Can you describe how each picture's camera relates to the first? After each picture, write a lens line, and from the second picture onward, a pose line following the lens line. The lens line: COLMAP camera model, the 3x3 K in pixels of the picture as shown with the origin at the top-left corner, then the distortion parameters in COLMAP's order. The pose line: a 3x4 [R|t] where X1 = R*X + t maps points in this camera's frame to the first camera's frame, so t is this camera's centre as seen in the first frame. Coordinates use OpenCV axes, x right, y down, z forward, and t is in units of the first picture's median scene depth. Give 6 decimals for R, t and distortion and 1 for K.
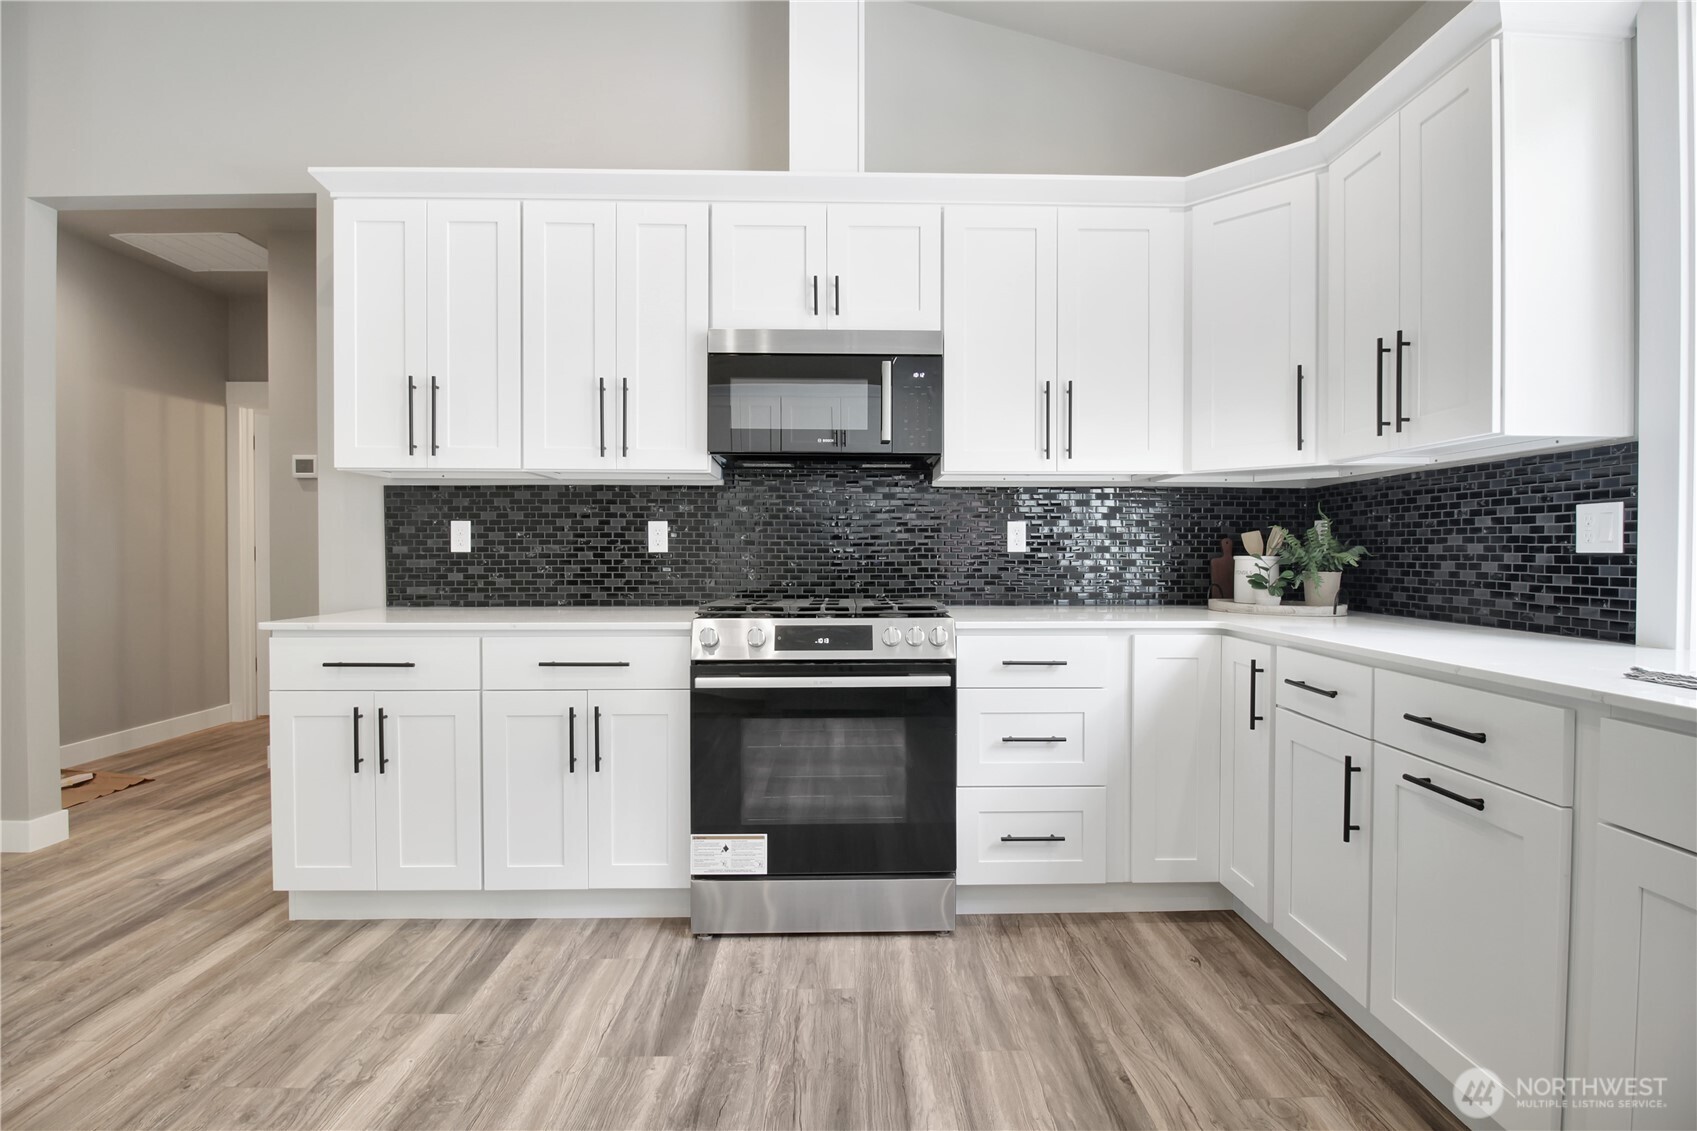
lens RADIAL K [[791.4, 0, 868.2], [0, 791.4, 556.1], [0, 0, 1]] dist [-0.001795, -0.011509]
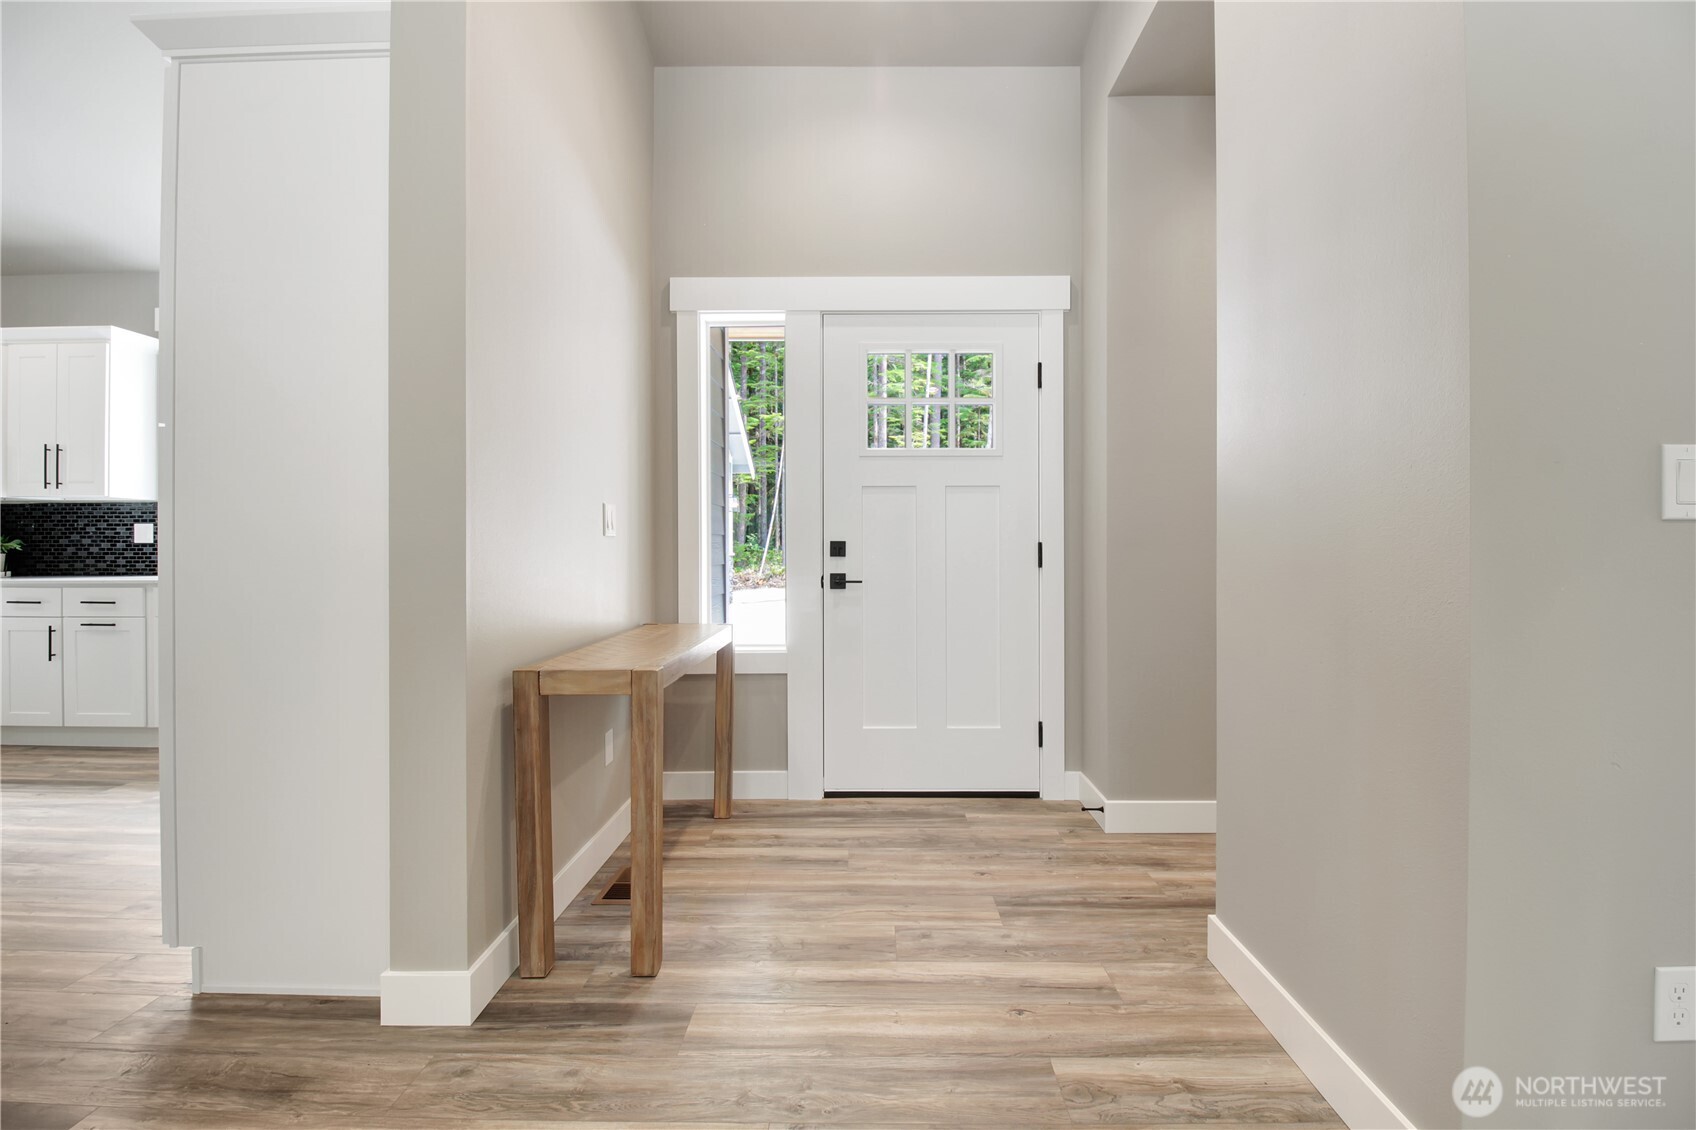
lens RADIAL K [[791.1, 0, 860.0], [0, 791.1, 549.9], [0, 0, 1]] dist [0.002960, -0.014138]
pose [[0.042862, -0.004869, 0.999069, -1.276493], [0.009346, 0.999946, 0.004472, 0.024568], [-0.999037, 0.009145, 0.042905, -1.209591]]
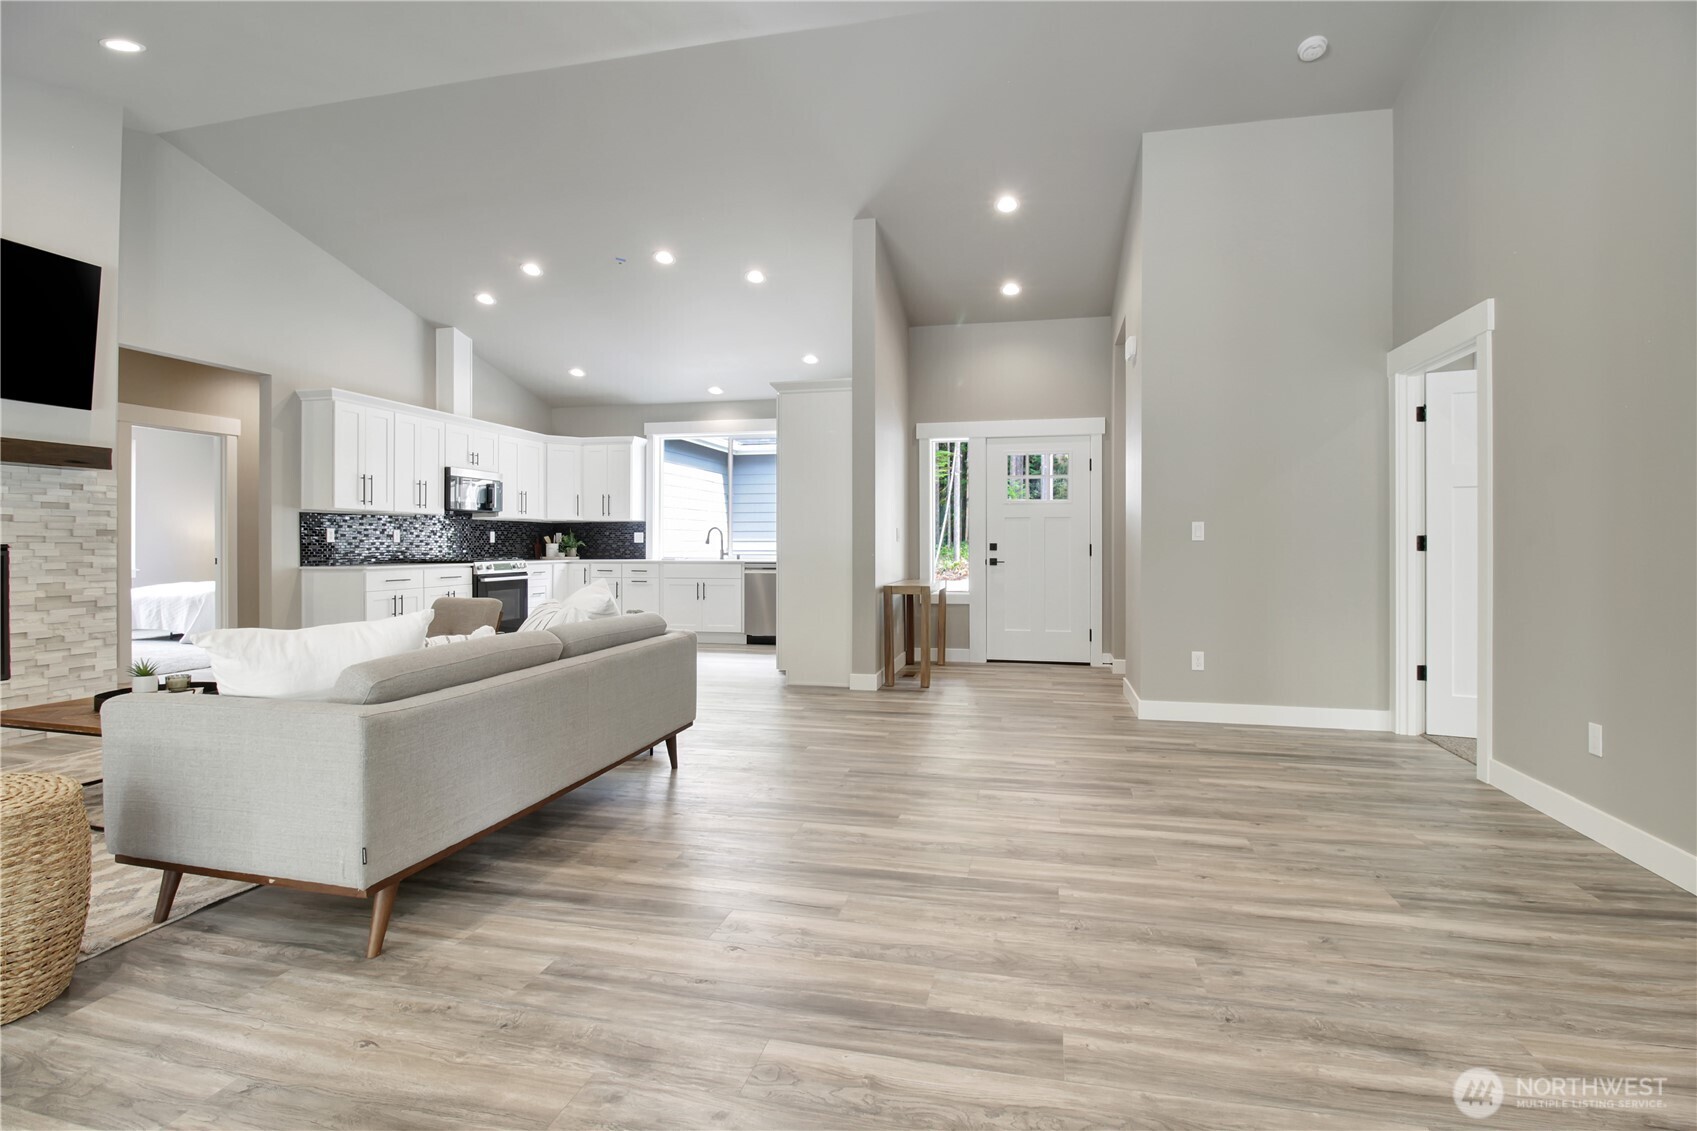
lens RADIAL K [[795.2, 0, 860.6], [0, 795.2, 543.3], [0, 0, 1]] dist [-0.001493, -0.011501]
pose [[0.251334, -0.000385, 0.967900, -3.030191], [0.006560, 0.999978, -0.001306, 0.014994], [-0.967878, 0.006678, 0.251331, -1.391550]]
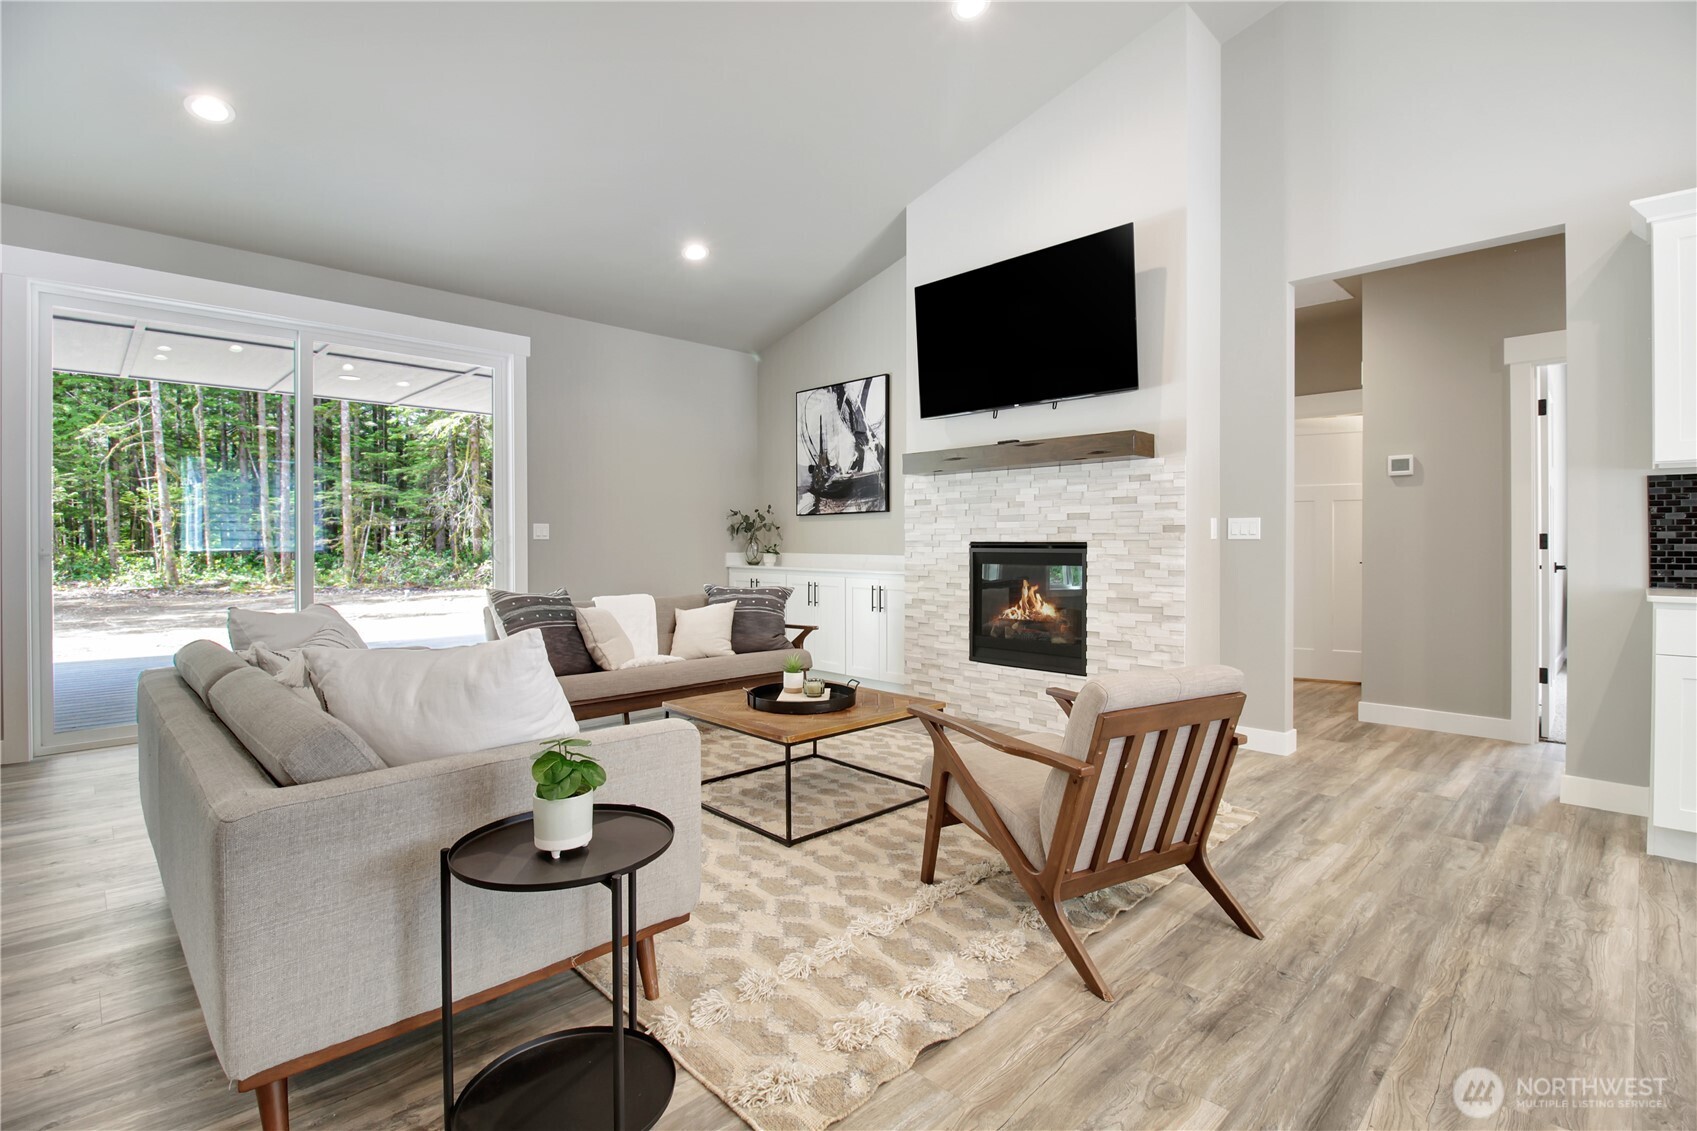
lens RADIAL K [[791.6, 0, 860.5], [0, 791.6, 550.4], [0, 0, 1]] dist [0.002960, -0.014138]
pose [[0.688010, 0.005819, -0.725678, -0.735009], [-0.002317, 0.999980, 0.005822, 0.011599], [0.725698, -0.002324, 0.688010, -0.661282]]
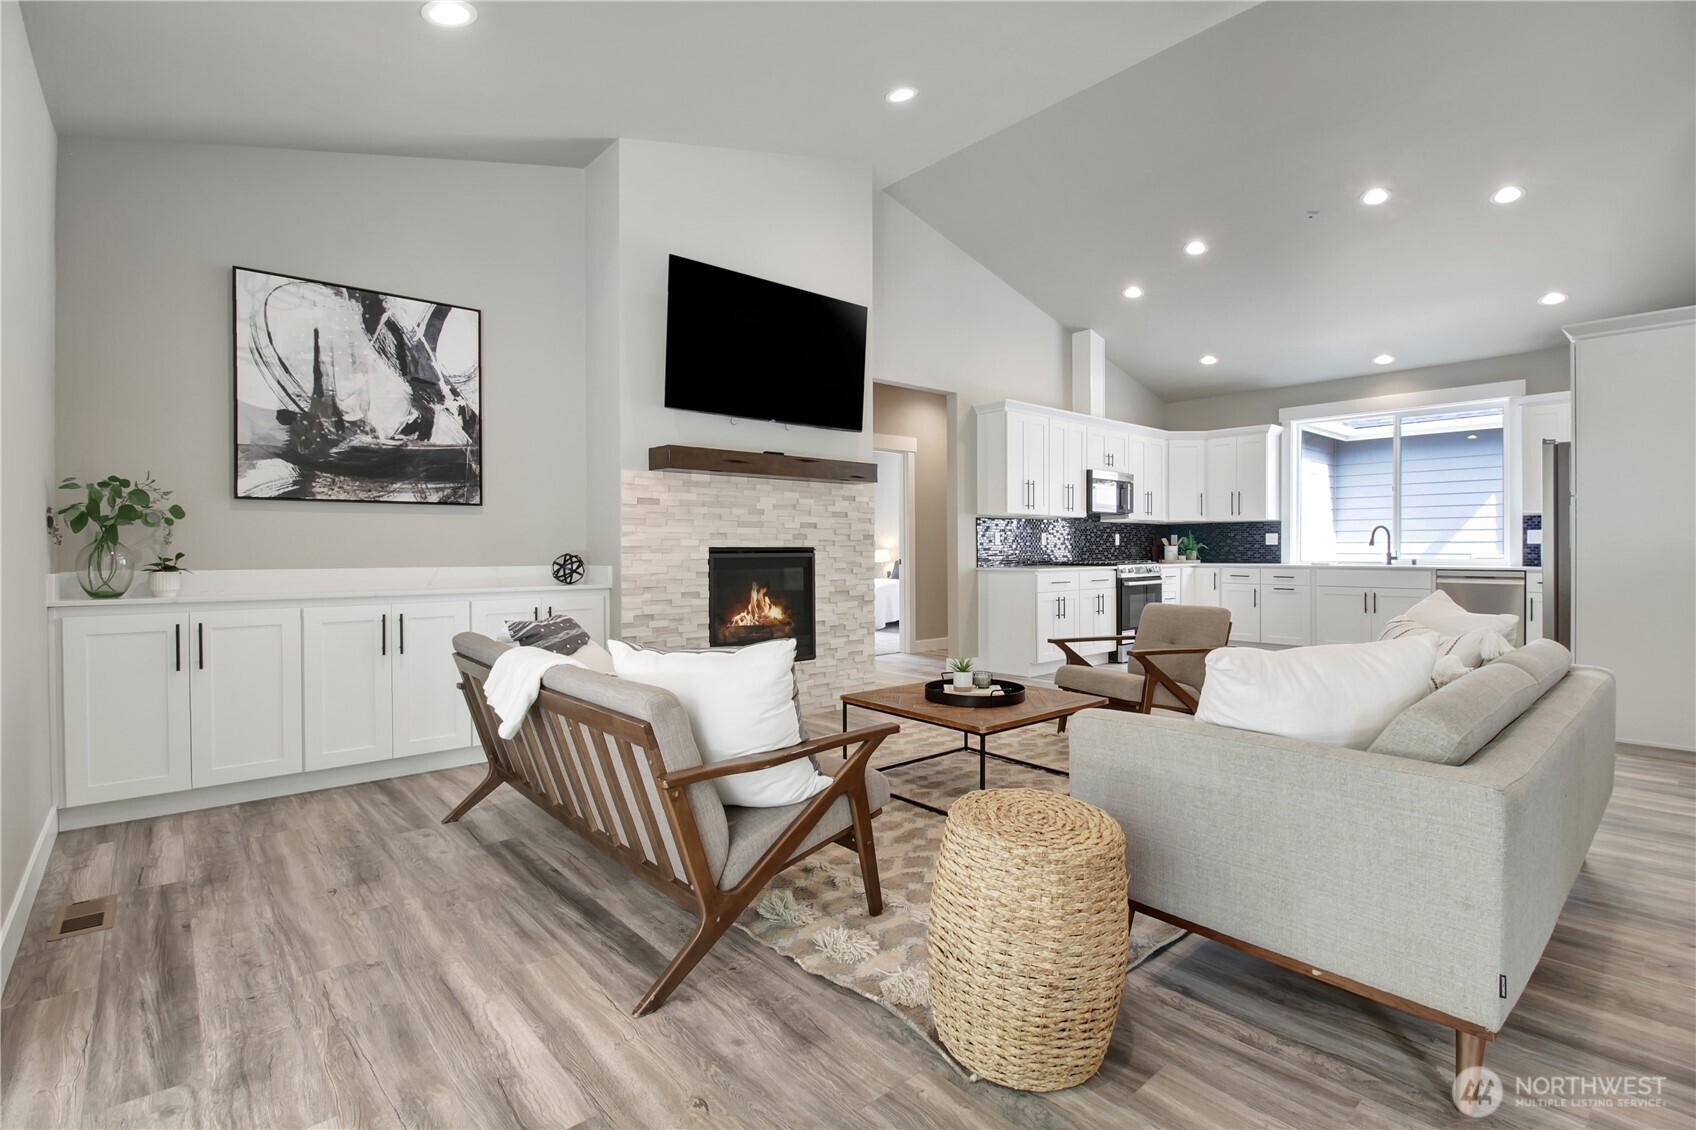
lens RADIAL K [[786.6, 0, 860.9], [0, 786.6, 553.1], [0, 0, 1]] dist [0.002912, -0.013712]
pose [[0.766037, -0.007618, 0.642752, -3.095256], [0.006945, 0.999969, 0.003575, 0.010827], [-0.642759, 0.001725, 0.766066, -0.782617]]
